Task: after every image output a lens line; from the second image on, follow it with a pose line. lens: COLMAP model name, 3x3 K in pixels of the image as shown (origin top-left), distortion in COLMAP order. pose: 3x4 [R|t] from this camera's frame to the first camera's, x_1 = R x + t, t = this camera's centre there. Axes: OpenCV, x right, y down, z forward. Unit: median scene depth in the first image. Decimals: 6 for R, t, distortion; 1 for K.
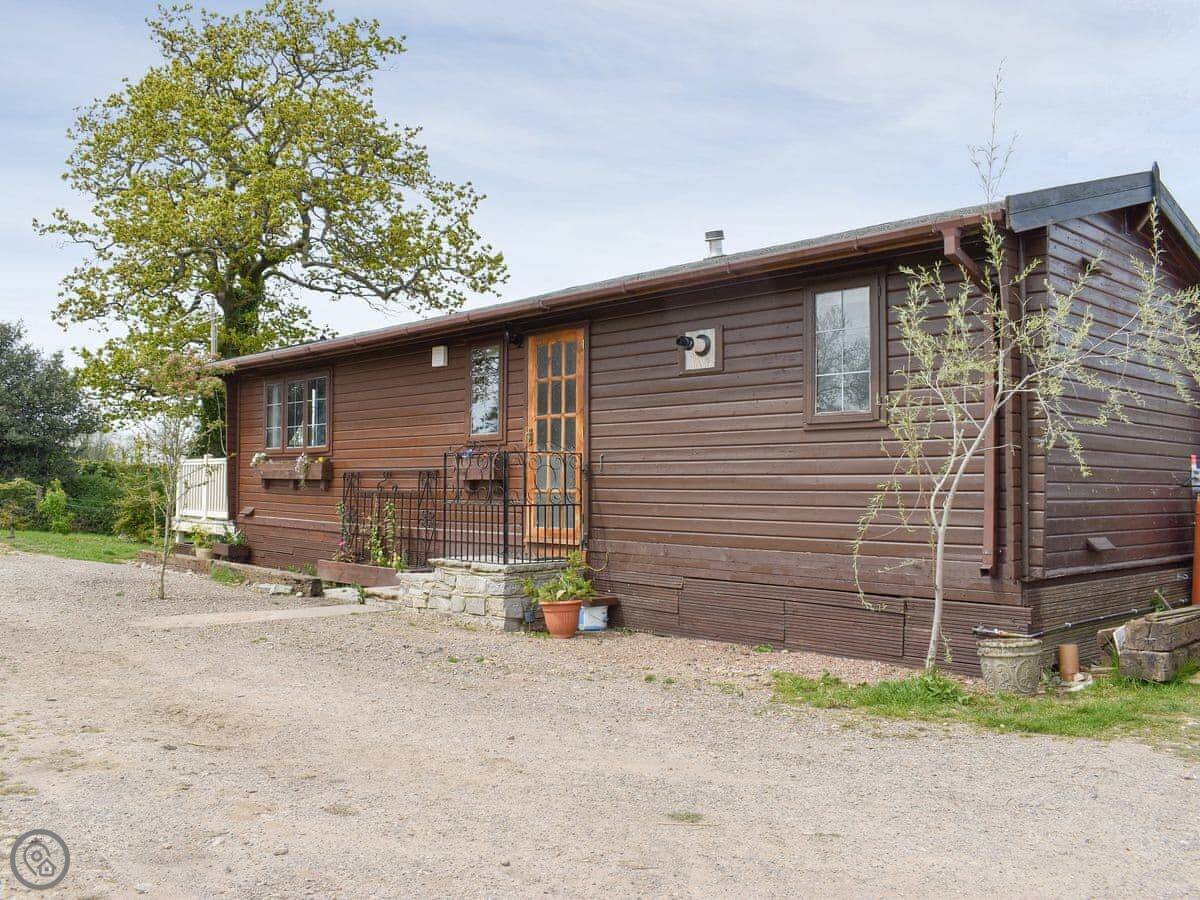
lens RADIAL K [[1075.2, 0, 600.0], [0, 1075.2, 450.0], [0, 0, 1]] dist [-0.074318, 0.006207]
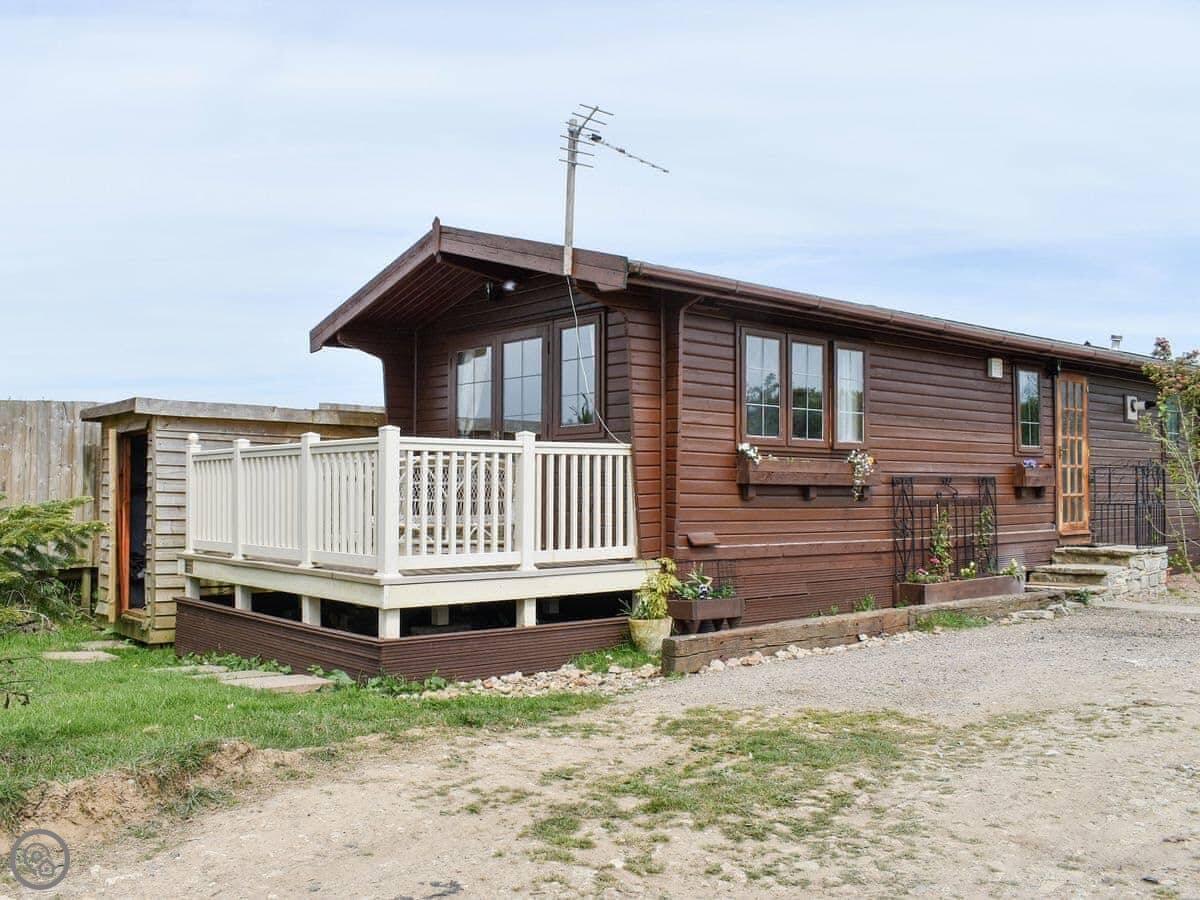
lens RADIAL K [[1075.2, 0, 600.0], [0, 1075.2, 450.0], [0, 0, 1]] dist [-0.074318, 0.006207]
pose [[0.034344, 0.035617, 0.998775, -1.097190], [-0.028101, 0.999004, -0.034659, 0.036089], [-0.999015, -0.026876, 0.035311, 1.235294]]
